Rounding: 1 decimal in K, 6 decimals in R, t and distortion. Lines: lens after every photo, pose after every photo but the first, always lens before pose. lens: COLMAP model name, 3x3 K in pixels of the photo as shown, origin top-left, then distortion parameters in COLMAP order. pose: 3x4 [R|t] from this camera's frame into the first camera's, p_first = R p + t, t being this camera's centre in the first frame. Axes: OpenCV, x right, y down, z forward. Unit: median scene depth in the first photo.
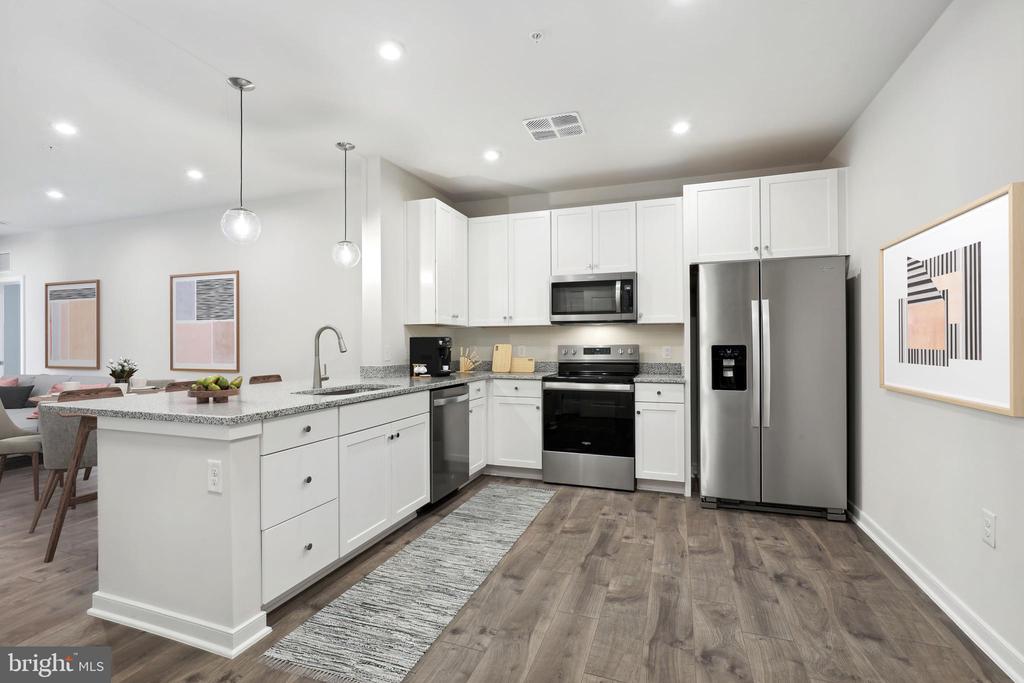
lens RADIAL K [[459.0, 0, 515.8], [0, 459.0, 336.9], [0, 0, 1]] dist [0.000003, -0.000108]
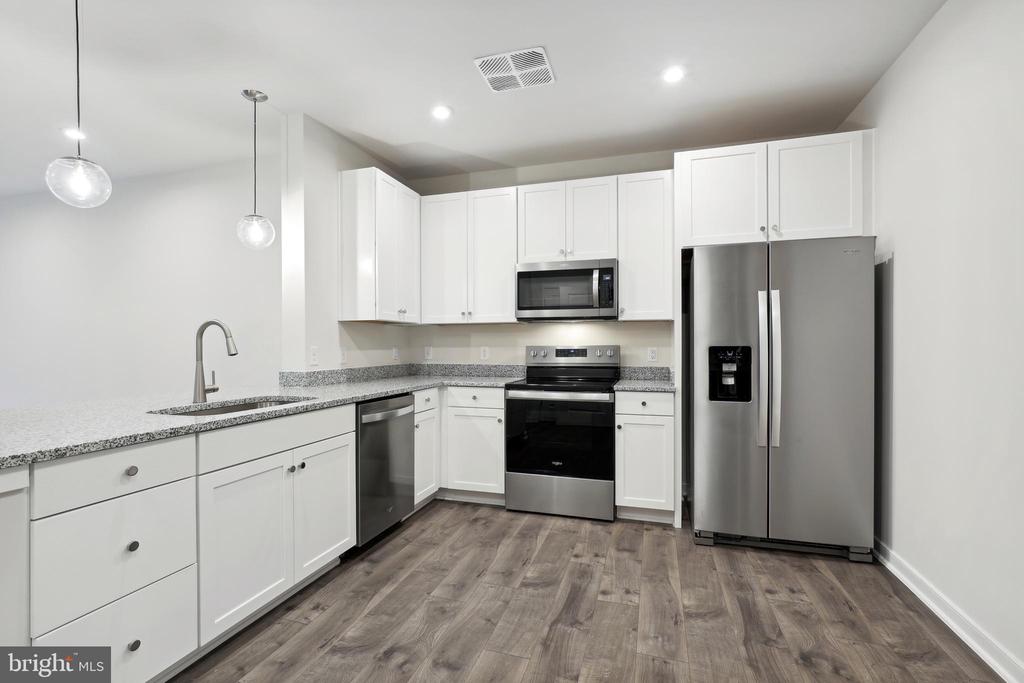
lens RADIAL K [[469.5, 0, 507.3], [0, 469.5, 343.5], [0, 0, 1]] dist [0.001556, 0.000322]
pose [[0.999607, 0.000587, 0.028042, 0.045294], [-0.000970, 0.999906, 0.013655, 0.002299], [-0.028031, -0.013677, 0.999513, 0.176274]]
